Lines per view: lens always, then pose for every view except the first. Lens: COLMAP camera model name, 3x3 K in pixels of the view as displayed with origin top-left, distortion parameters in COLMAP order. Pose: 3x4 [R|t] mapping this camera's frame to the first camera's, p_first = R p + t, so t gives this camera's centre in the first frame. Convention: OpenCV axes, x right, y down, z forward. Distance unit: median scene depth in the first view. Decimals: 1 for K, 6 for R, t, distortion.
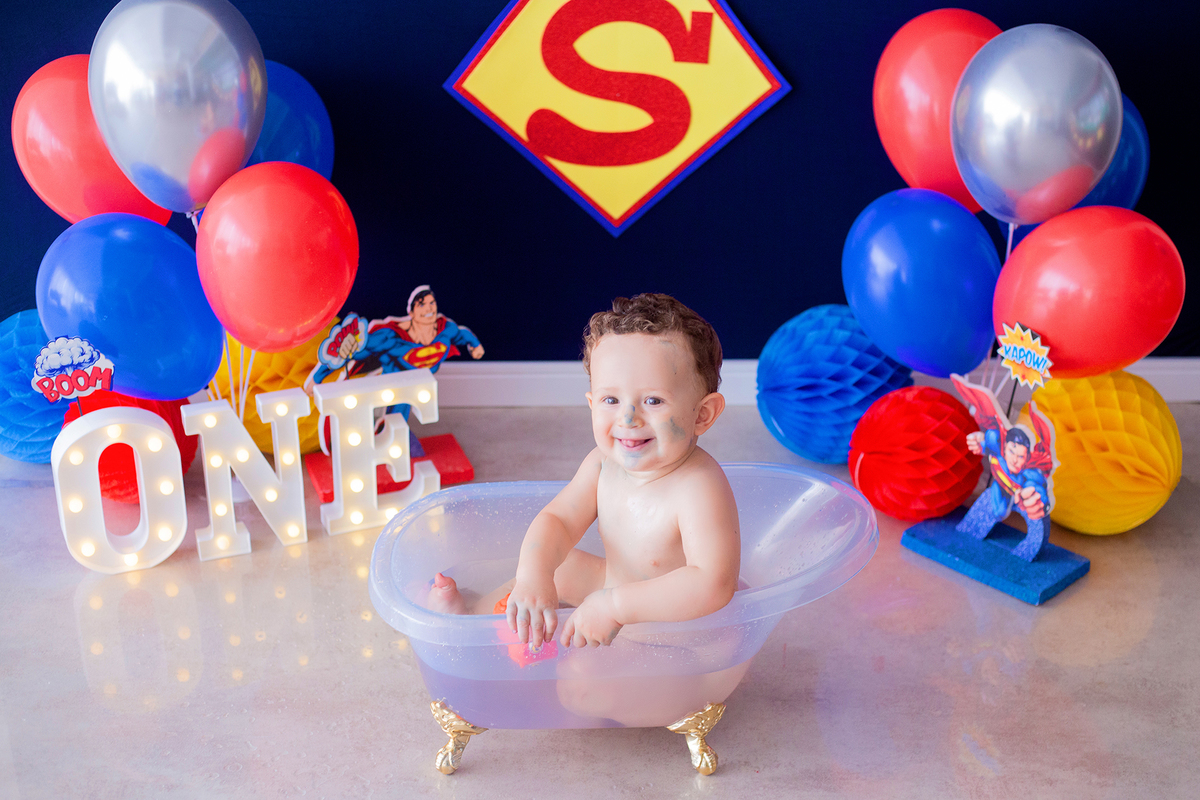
lens RADIAL K [[1581.4, 0, 621.3], [0, 1581.4, 418.4], [0, 0, 1]] dist [-0.098404, 0.000000]
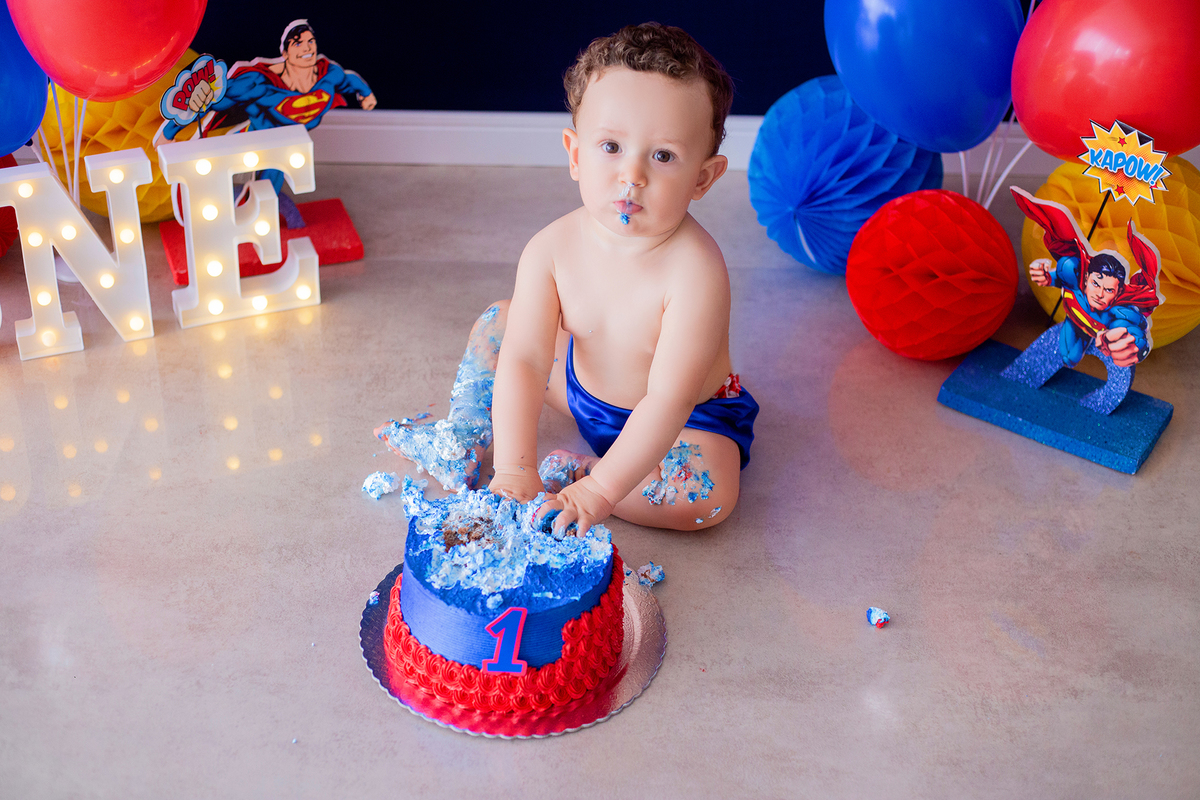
lens RADIAL K [[1581.4, 0, 558.9], [0, 1581.4, 357.6], [0, 0, 1]] dist [-0.098404, 0.000000]
pose [[0.999694, 0.023592, 0.007501, 0.003672], [-0.024418, 0.989589, 0.141838, -0.030540], [-0.004077, -0.141977, 0.989862, 0.189836]]
